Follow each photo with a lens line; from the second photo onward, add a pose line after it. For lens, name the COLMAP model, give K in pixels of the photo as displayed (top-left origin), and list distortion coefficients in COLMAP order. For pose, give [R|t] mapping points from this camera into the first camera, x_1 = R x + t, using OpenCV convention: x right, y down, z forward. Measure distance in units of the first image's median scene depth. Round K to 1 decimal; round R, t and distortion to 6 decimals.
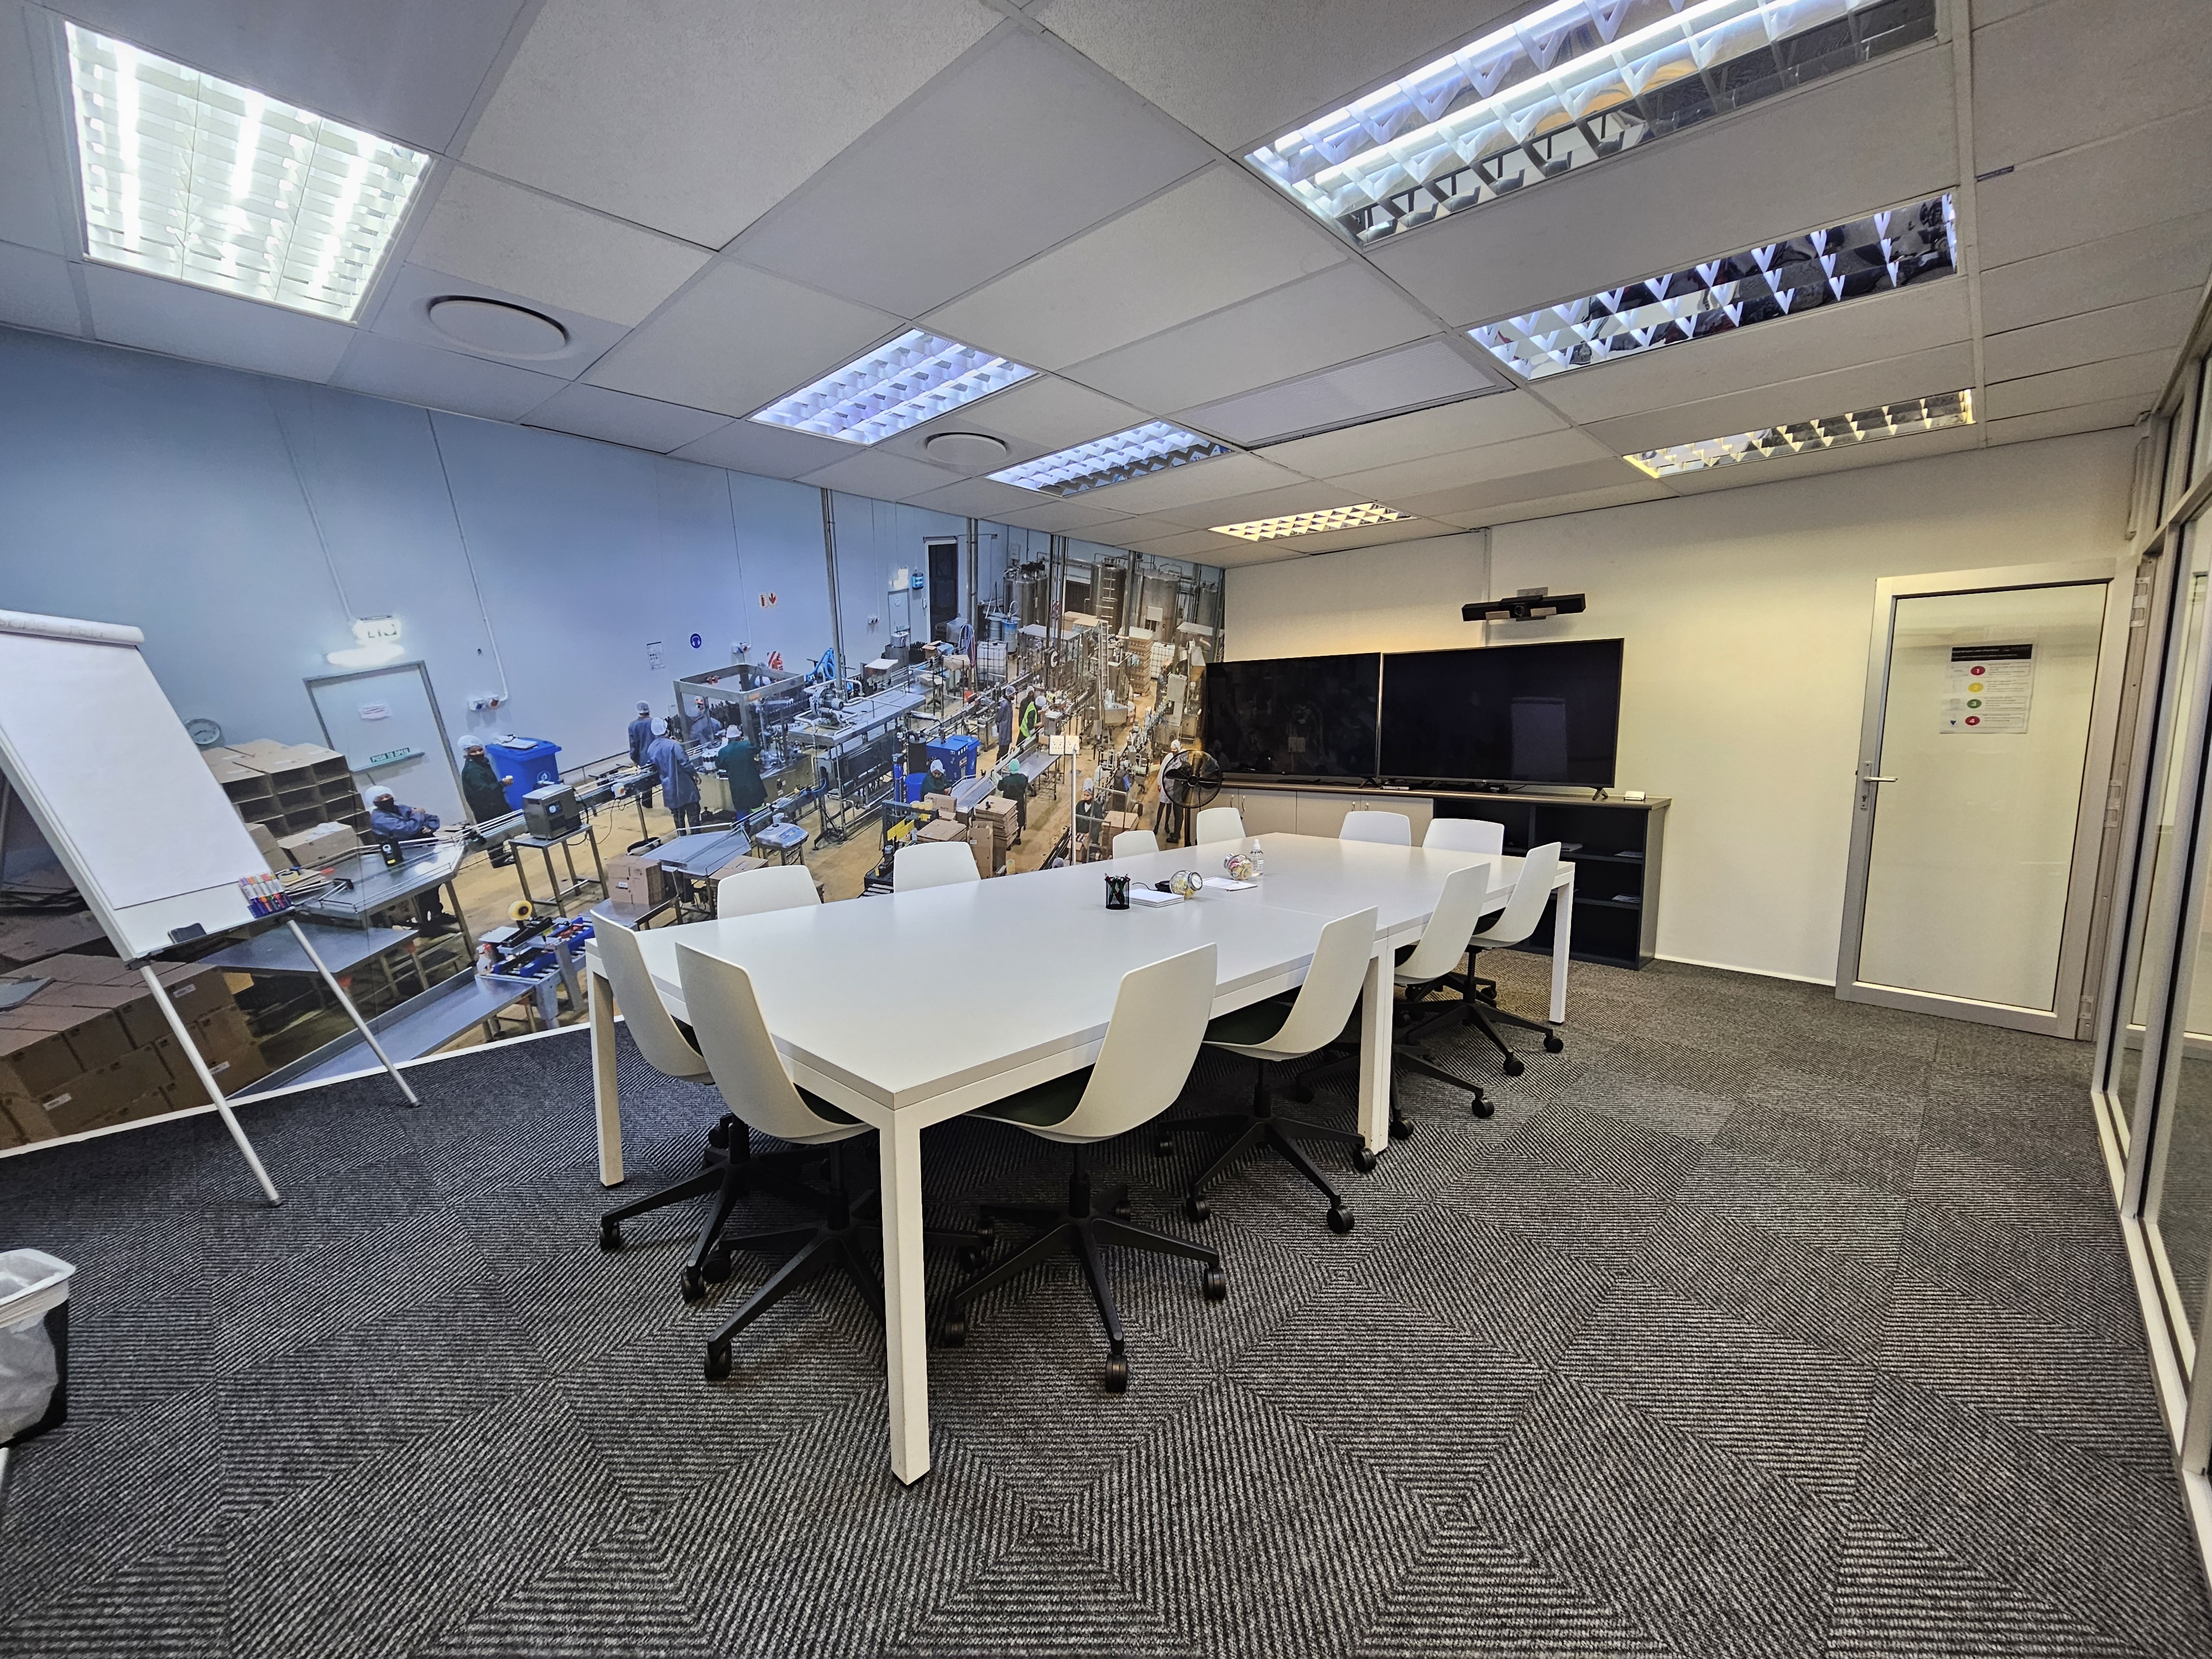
lens RADIAL K [[910.0, 0, 1111.5], [0, 910.0, 833.0], [0, 0, 1]] dist [0.000069, -0.000205]
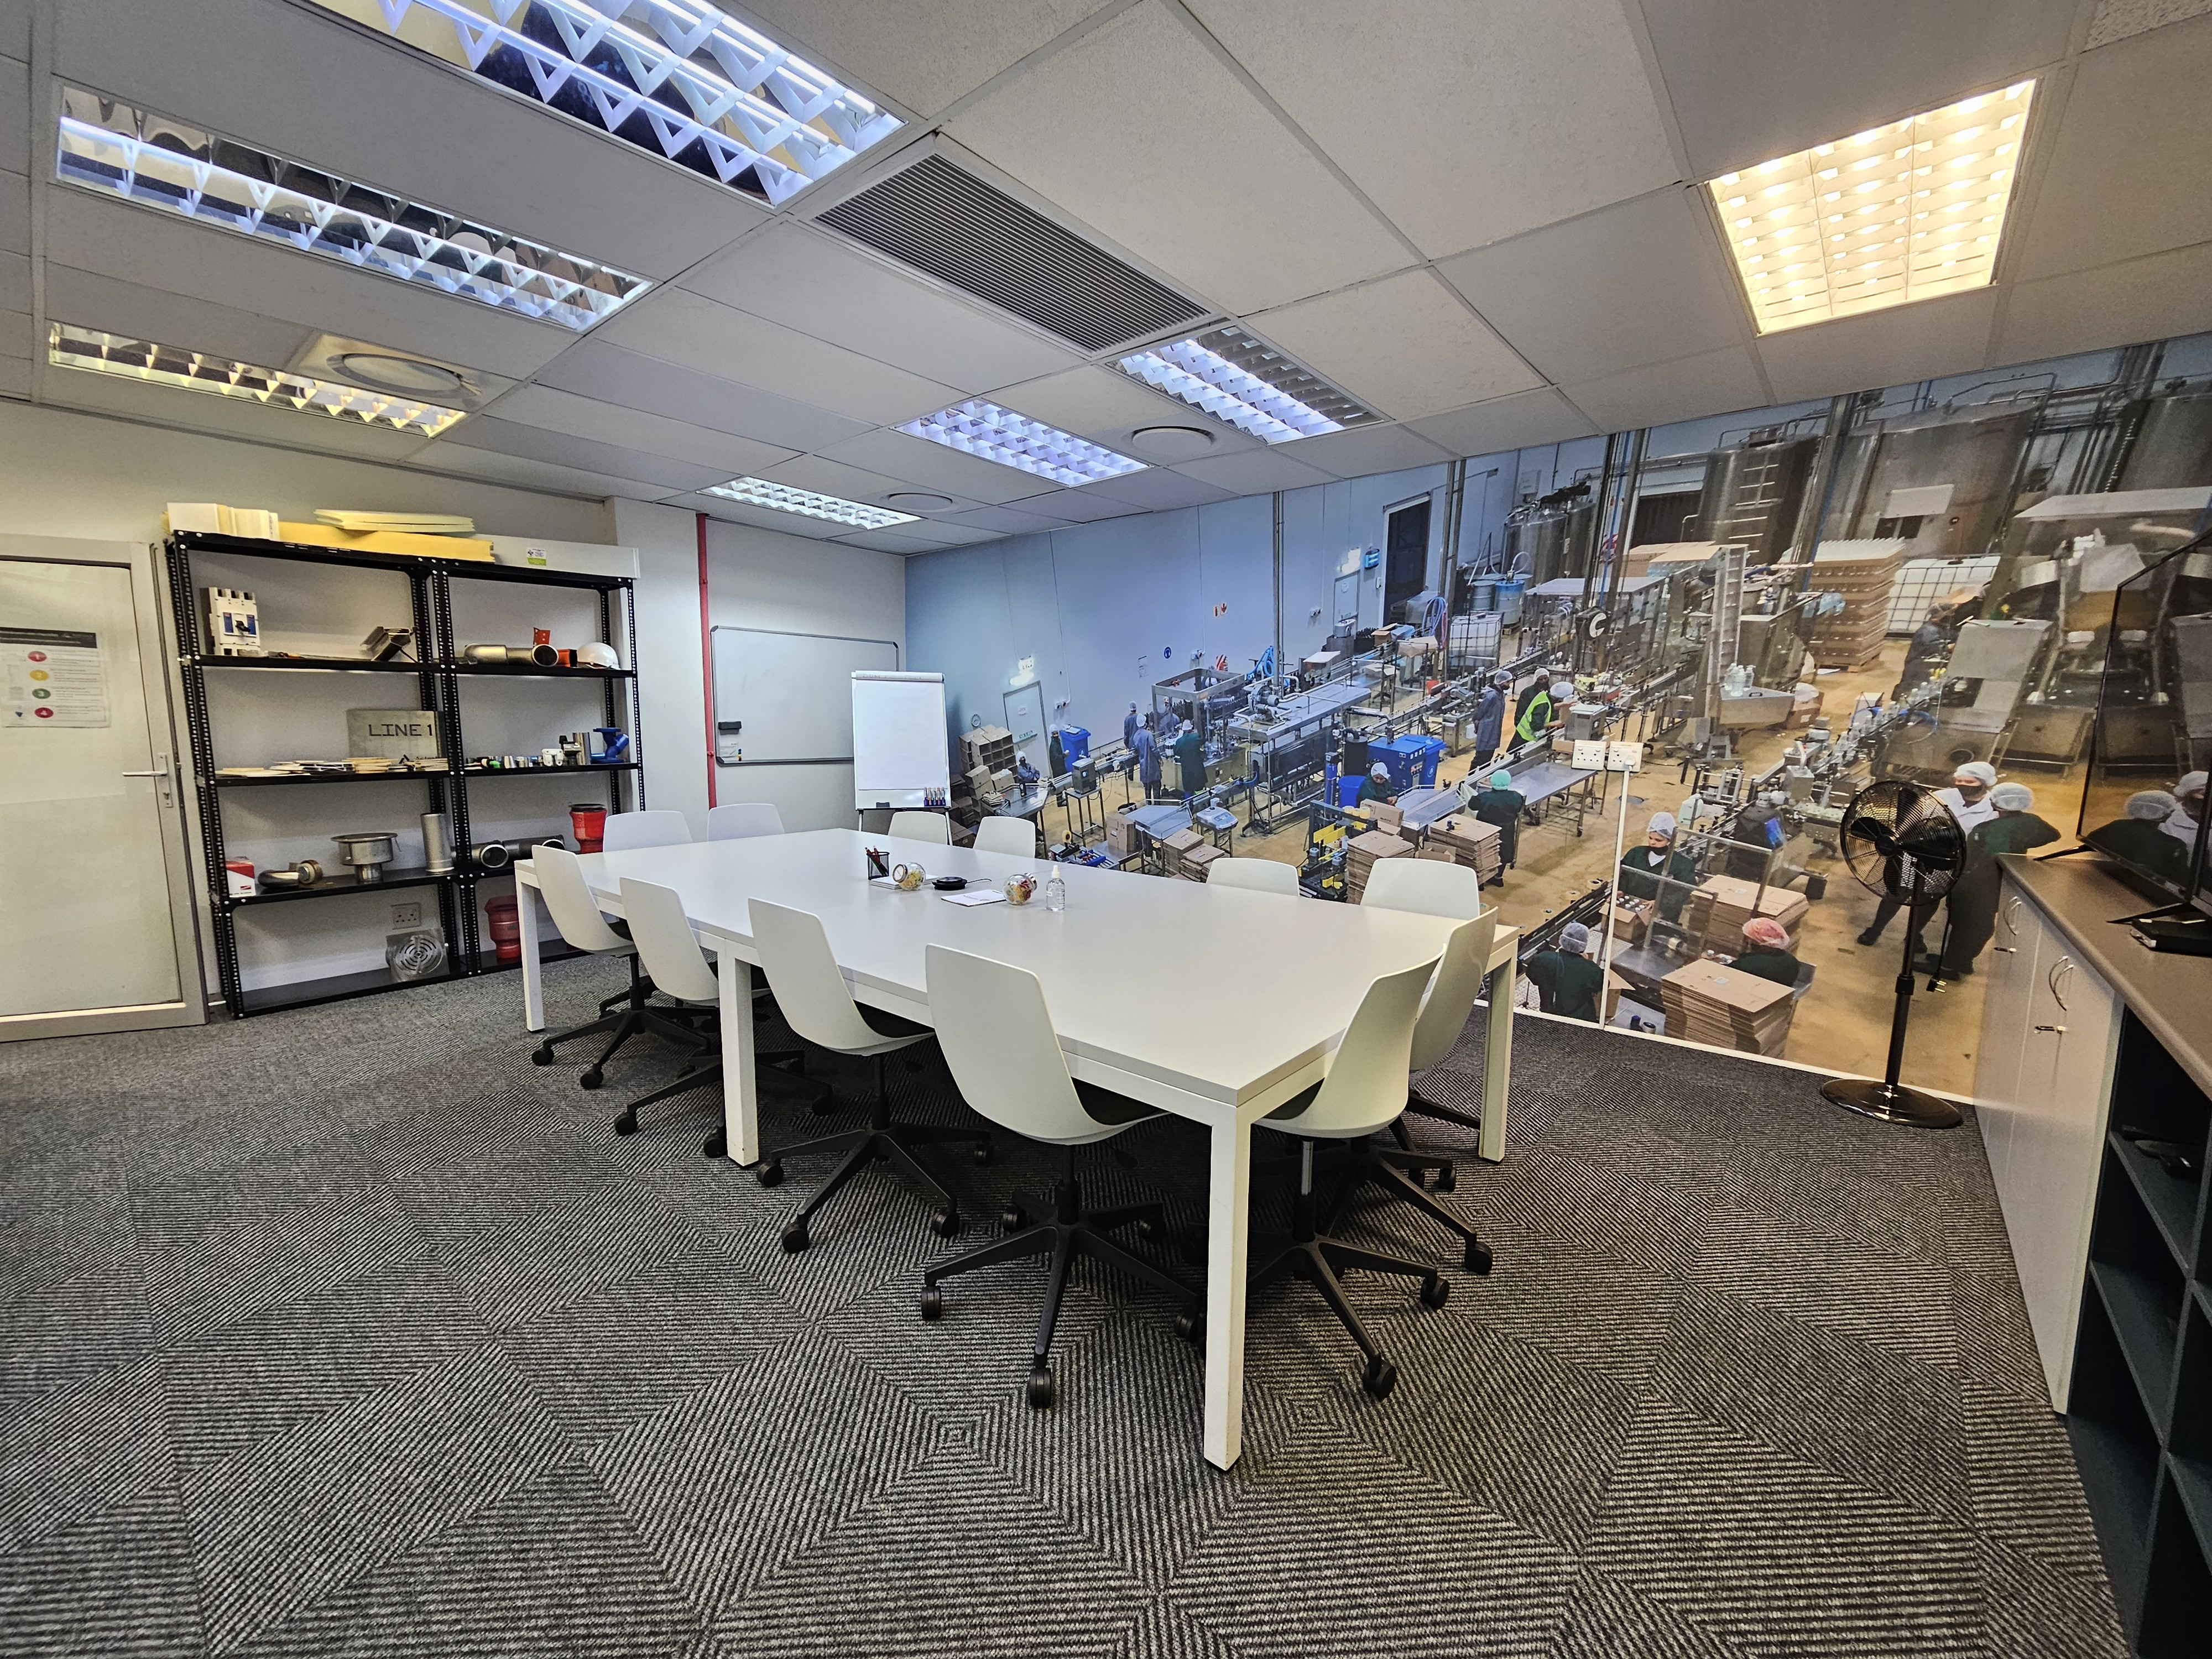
lens RADIAL K [[910.0, 0, 1111.5], [0, 910.0, 833.0], [0, 0, 1]] dist [0.000069, -0.000205]
pose [[0.062631, 0.130963, -0.989407, 0.673847], [-0.124683, 0.984613, 0.122436, -0.090776], [0.990218, 0.115694, 0.077996, 0.705172]]
